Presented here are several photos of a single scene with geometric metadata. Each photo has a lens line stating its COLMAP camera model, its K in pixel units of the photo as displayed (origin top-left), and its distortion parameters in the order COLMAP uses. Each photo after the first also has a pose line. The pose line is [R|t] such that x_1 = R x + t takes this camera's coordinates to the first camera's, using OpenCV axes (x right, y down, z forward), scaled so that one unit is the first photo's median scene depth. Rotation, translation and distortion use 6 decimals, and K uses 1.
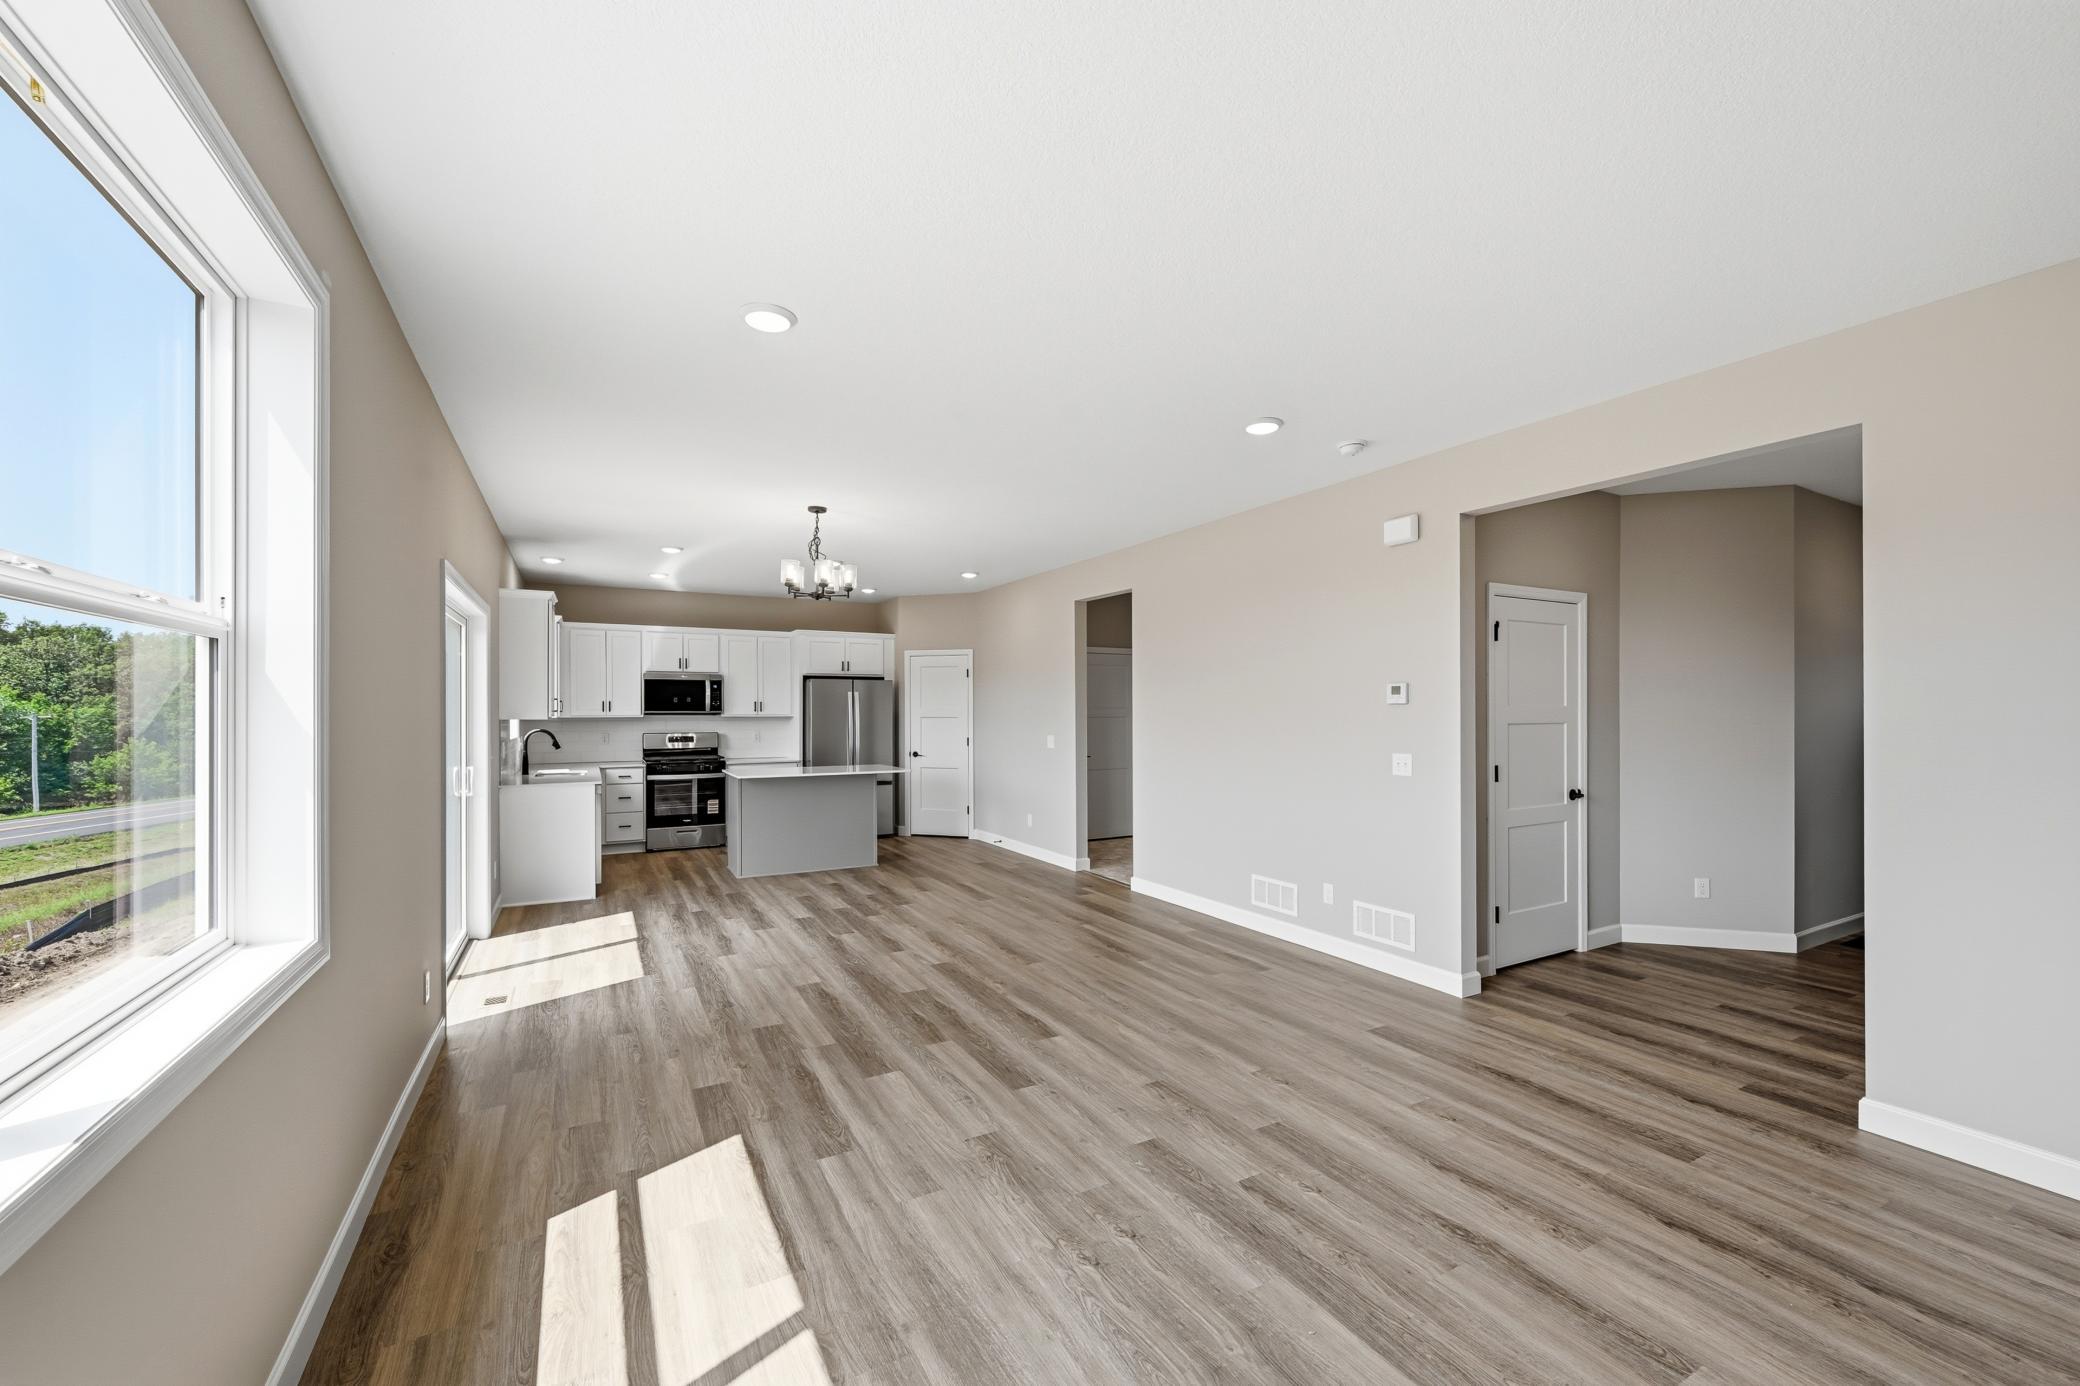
lens RADIAL K [[832.1, 0, 1043.2], [0, 832.1, 709.2], [0, 0, 1]] dist [-0.001347, -0.000617]
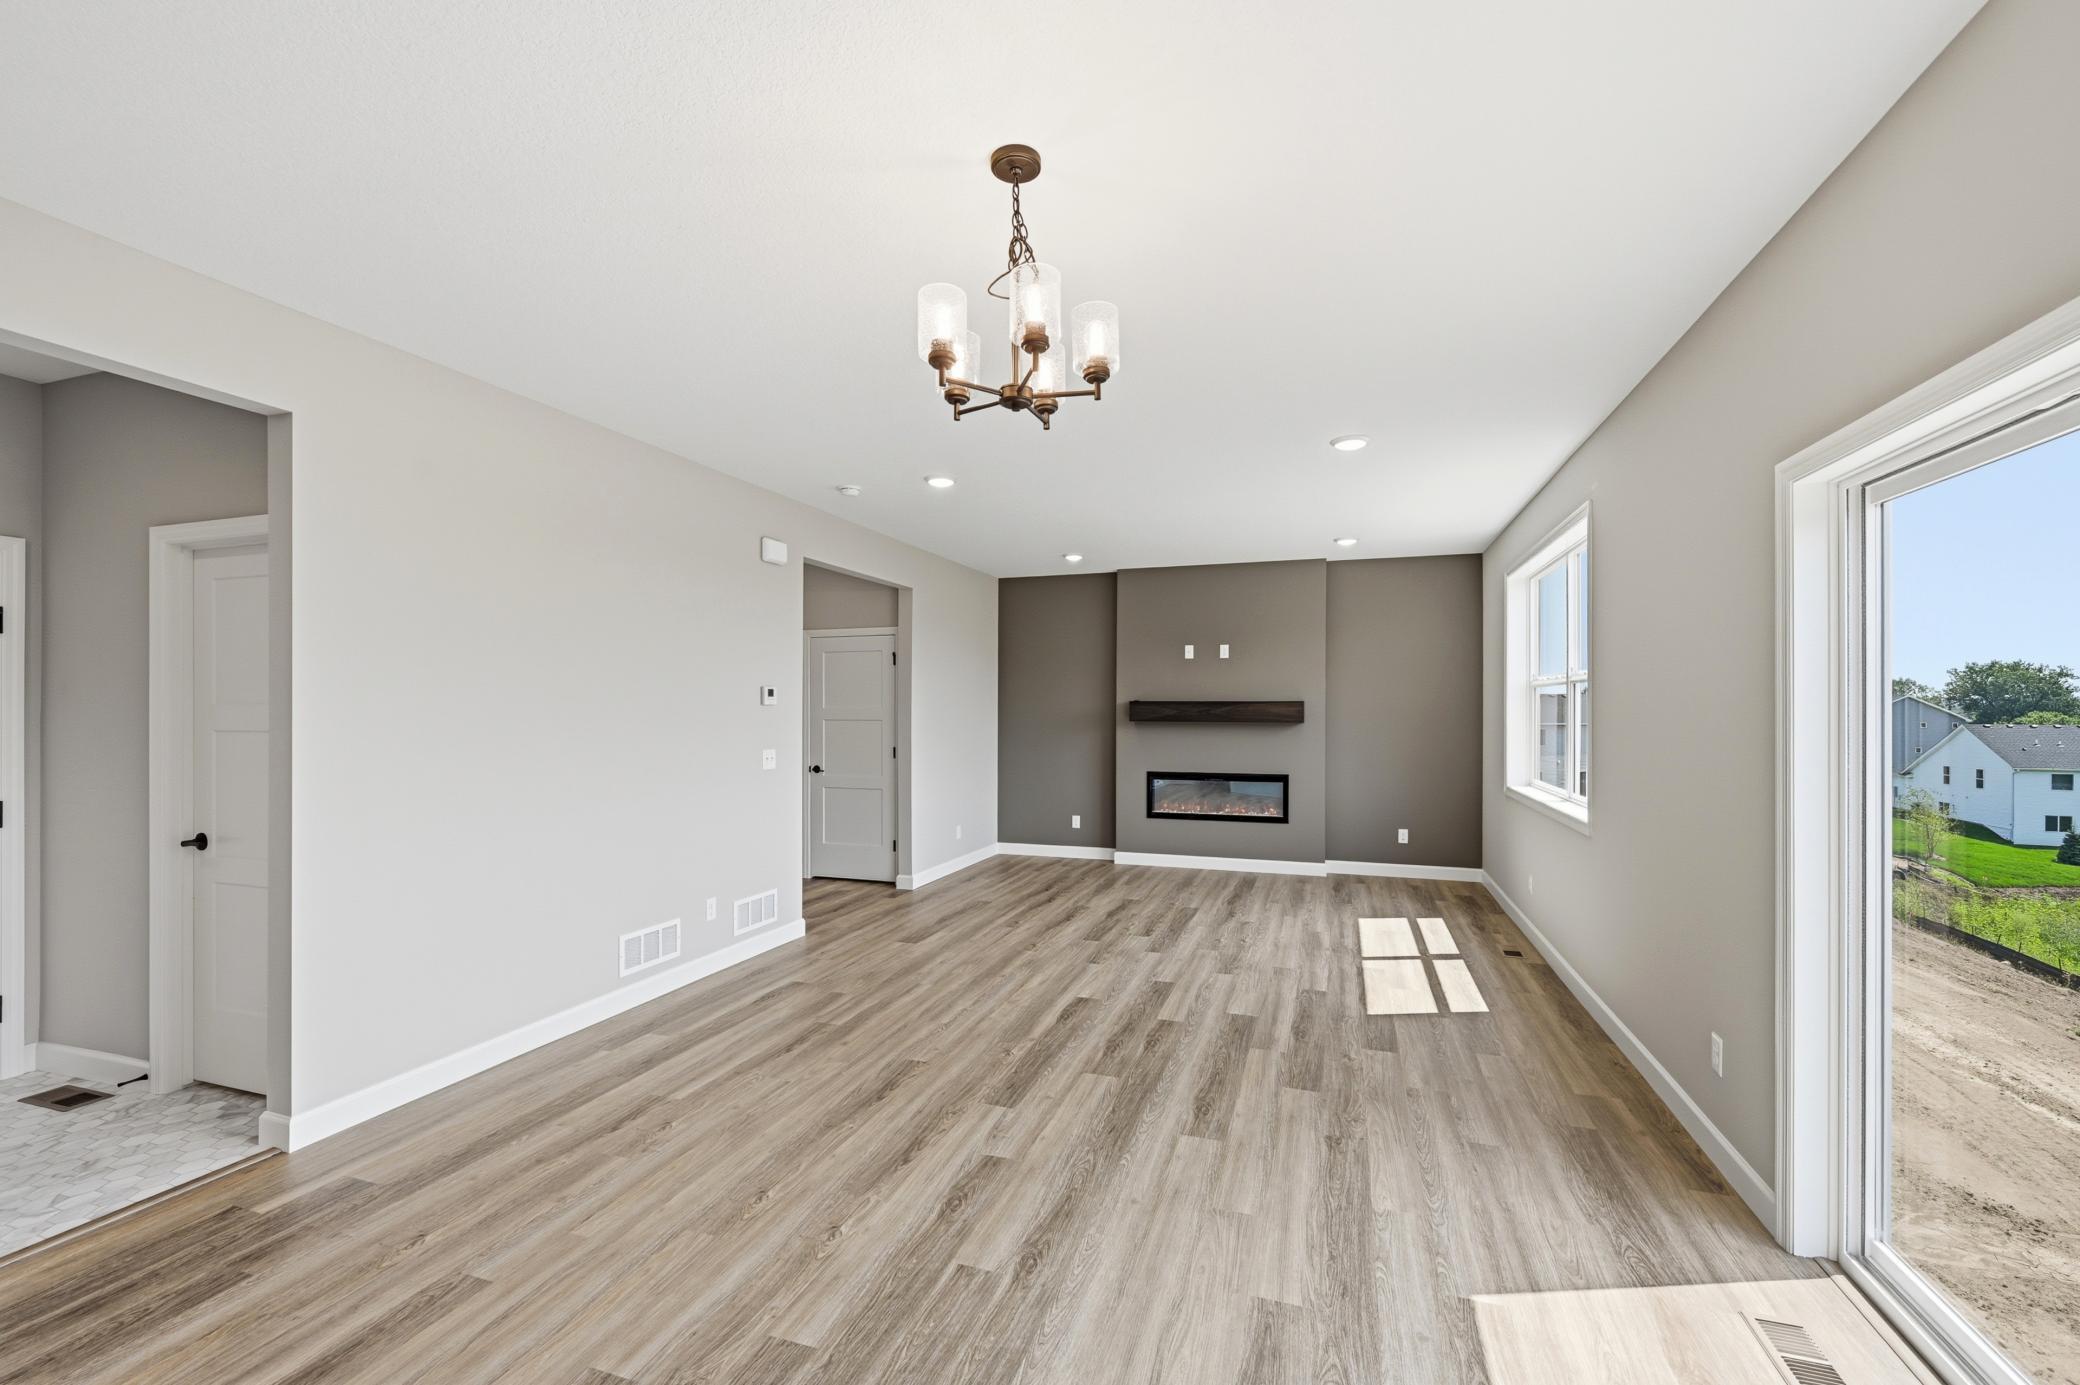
lens RADIAL K [[858.6, 0, 1047.3], [0, 858.6, 714.4], [0, 0, 1]] dist [-0.002414, 0.002431]
pose [[-0.673741, -0.002828, 0.738962, -0.604614], [-0.000227, 0.999993, 0.003620, 0.001259], [-0.738967, 0.002271, -0.673737, 1.344309]]
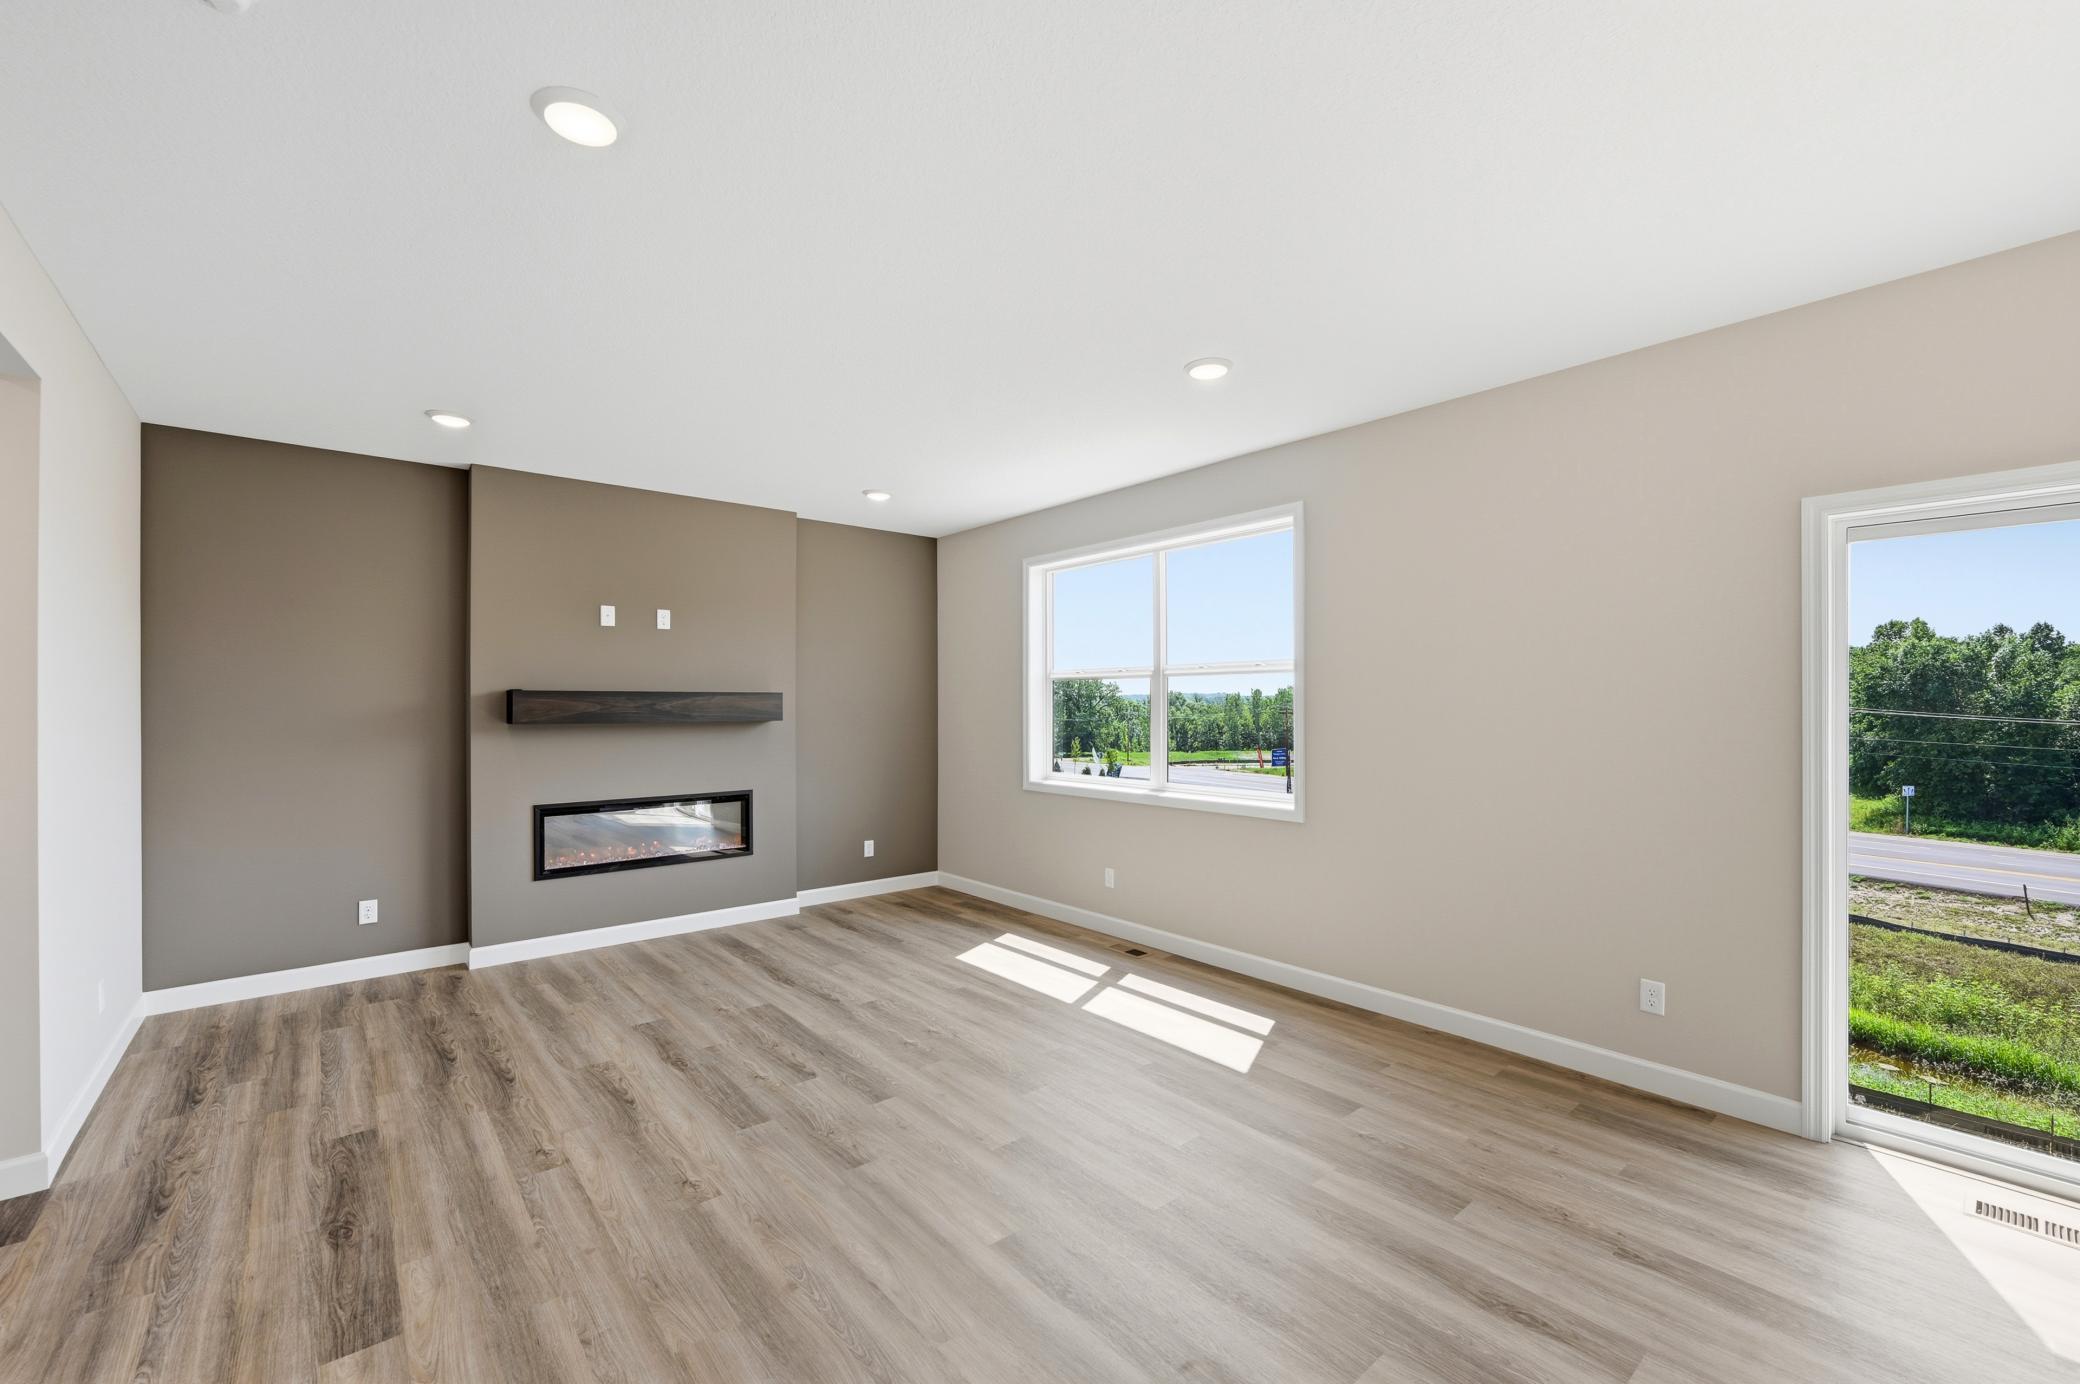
lens RADIAL K [[858.6, 0, 1043.1], [0, 858.6, 692.5], [0, 0, 1]] dist [-0.002414, 0.002431]
pose [[-0.981135, 0.002767, -0.193302, 0.075726], [0.005300, 0.999907, -0.012589, 0.001182], [0.193249, -0.013376, -0.981059, 1.196663]]
